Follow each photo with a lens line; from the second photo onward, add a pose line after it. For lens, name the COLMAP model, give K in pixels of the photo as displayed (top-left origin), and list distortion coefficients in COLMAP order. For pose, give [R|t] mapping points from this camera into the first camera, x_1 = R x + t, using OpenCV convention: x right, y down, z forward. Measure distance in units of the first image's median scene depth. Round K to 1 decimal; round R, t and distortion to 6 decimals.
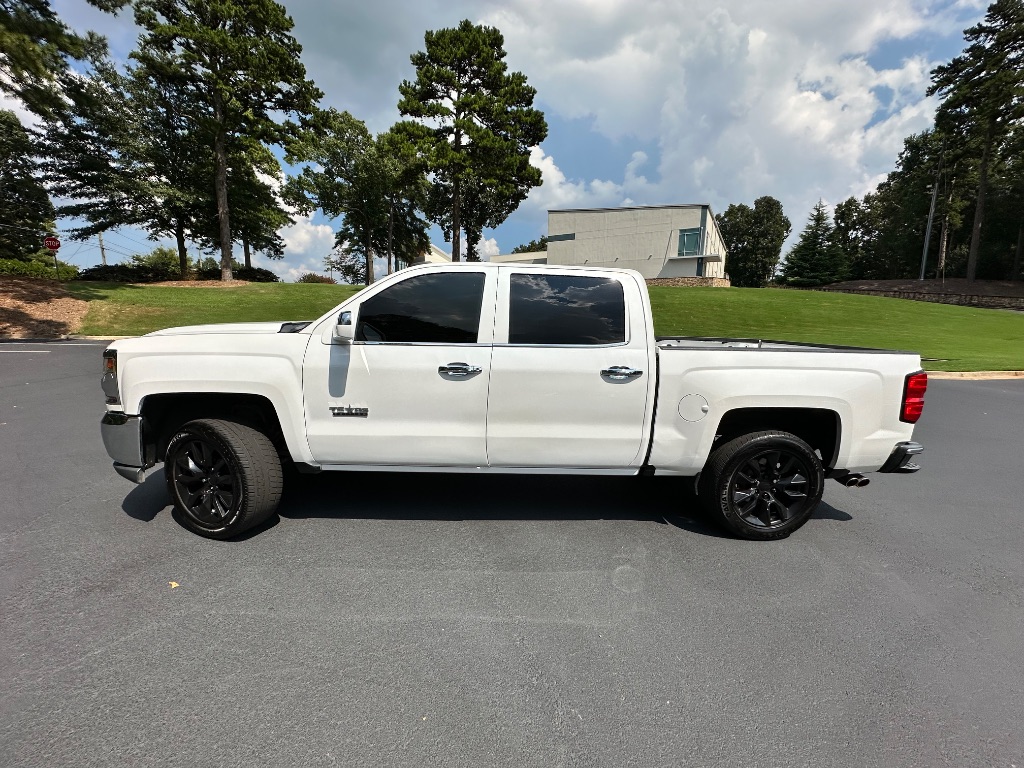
lens RADIAL K [[413.8, 0, 506.0], [0, 413.8, 384.0], [0, 0, 1]] dist [-0.002009, 0.000056]
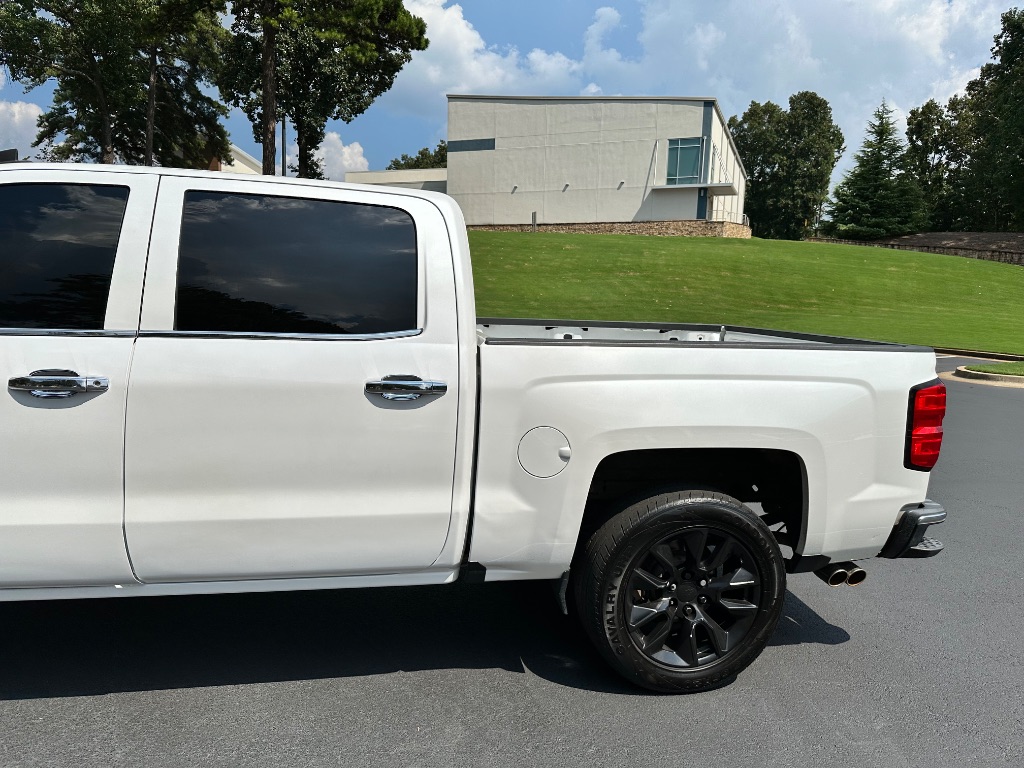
lens RADIAL K [[739.3, 0, 499.0], [0, 739.3, 385.7], [0, 0, 1]] dist [0.014102, -0.020035]
pose [[0.987667, -0.007291, 0.156398, 0.012487], [0.011047, 0.999671, -0.023157, -0.000371], [-0.156178, 0.024599, 0.987423, 0.003515]]
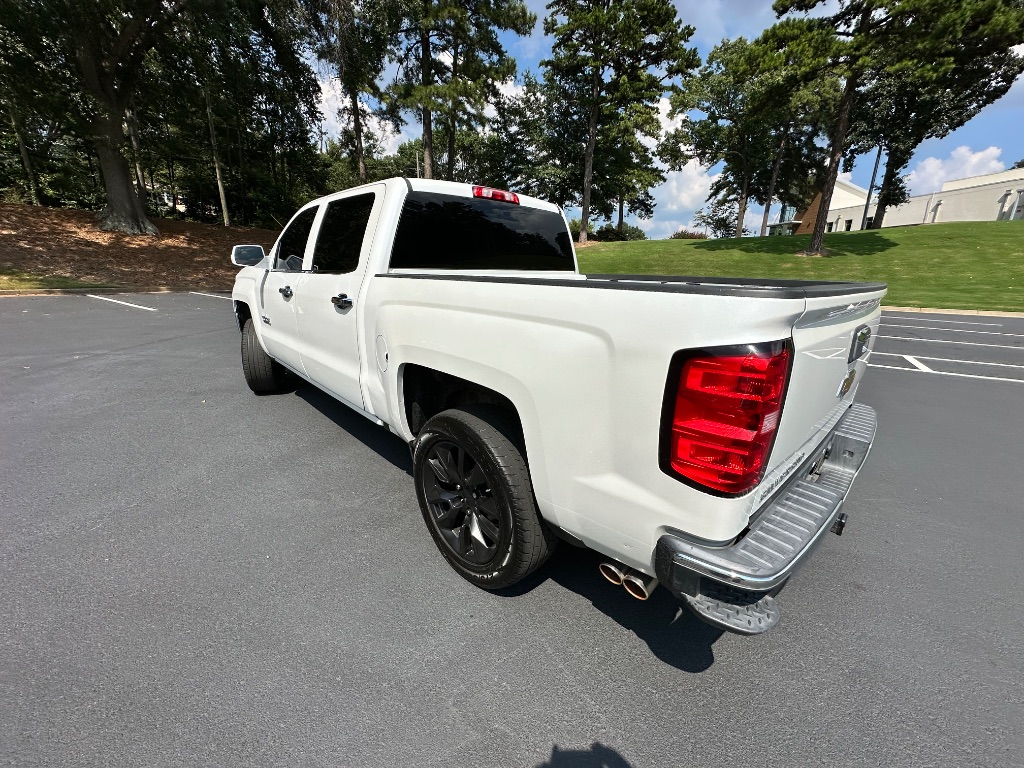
lens RADIAL K [[408.5, 0, 513.5], [0, 408.5, 384.2], [0, 0, 1]] dist [-0.000769, 0.000159]
pose [[0.667410, 0.187992, -0.720572, 0.058471], [-0.115880, 0.982043, 0.148877, -0.001506], [0.735620, -0.015862, 0.677209, 0.033632]]
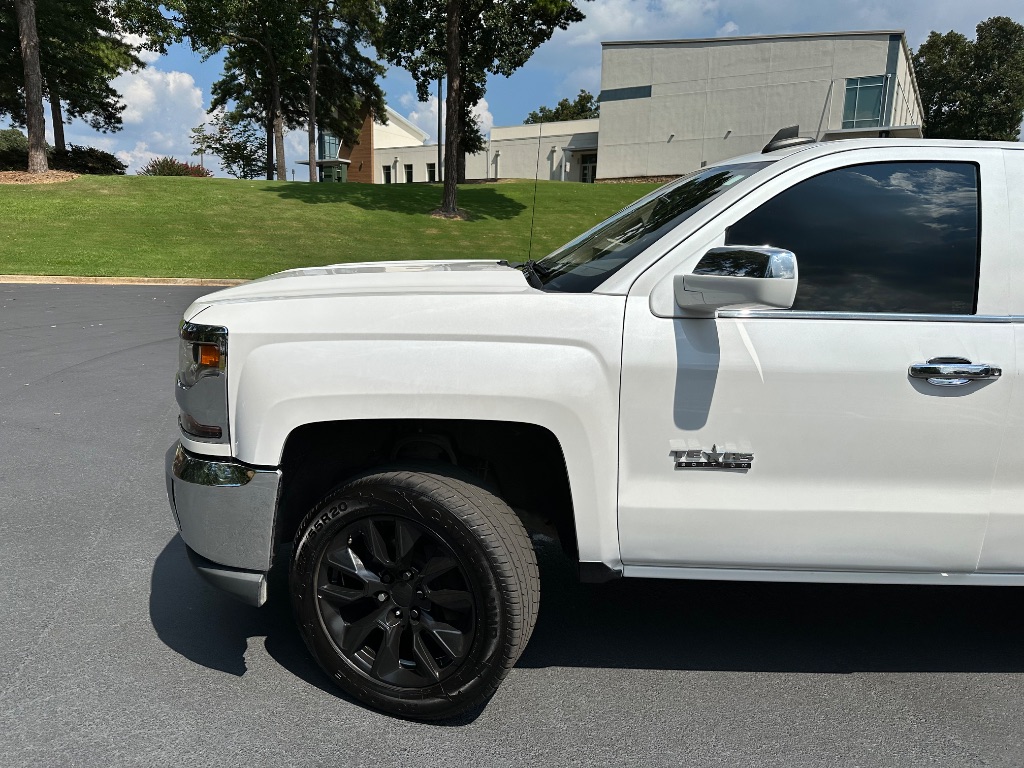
lens RADIAL K [[739.3, 0, 499.0], [0, 739.3, 385.7], [0, 0, 1]] dist [0.014102, -0.020035]
pose [[0.999966, 0.004534, -0.006848, -0.030713], [-0.004287, 0.999358, 0.035576, -0.002351], [0.007005, -0.035545, 0.999344, 0.007583]]
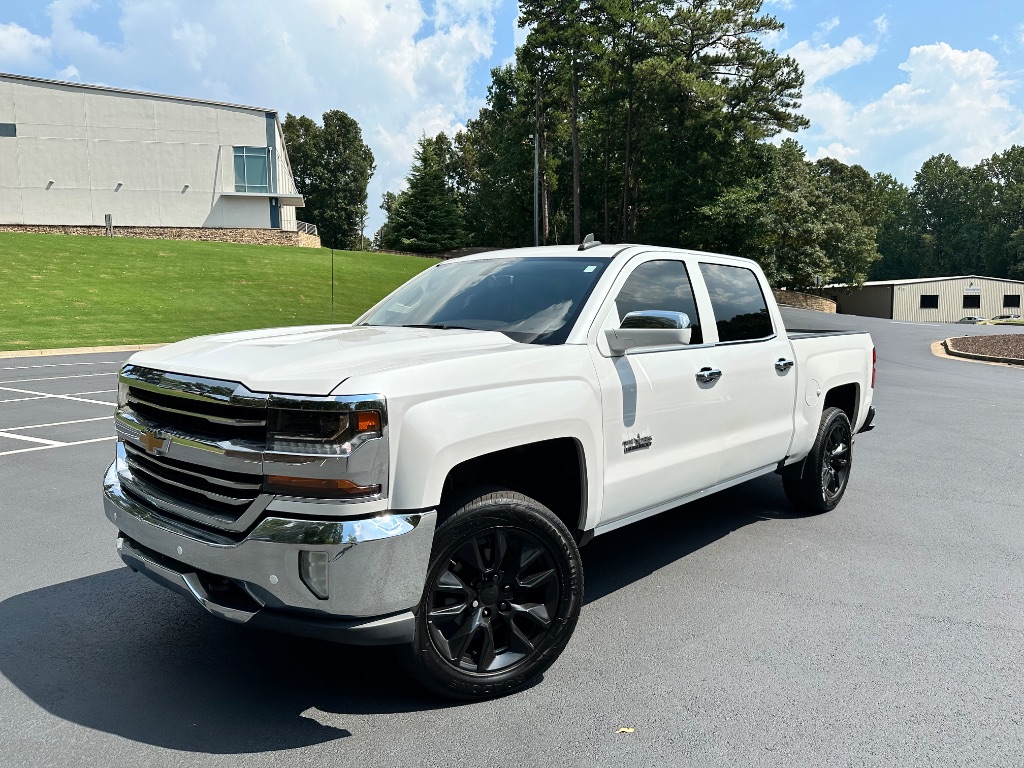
lens RADIAL K [[726.1, 0, 512.0], [0, 726.1, 384.0], [0, 0, 1]] dist [0.081864, -0.116465]
pose [[0.701546, -0.097812, 0.705880, -0.073936], [0.124272, 0.992150, 0.013971, -0.004408], [-0.701705, 0.077920, 0.708194, 0.010787]]
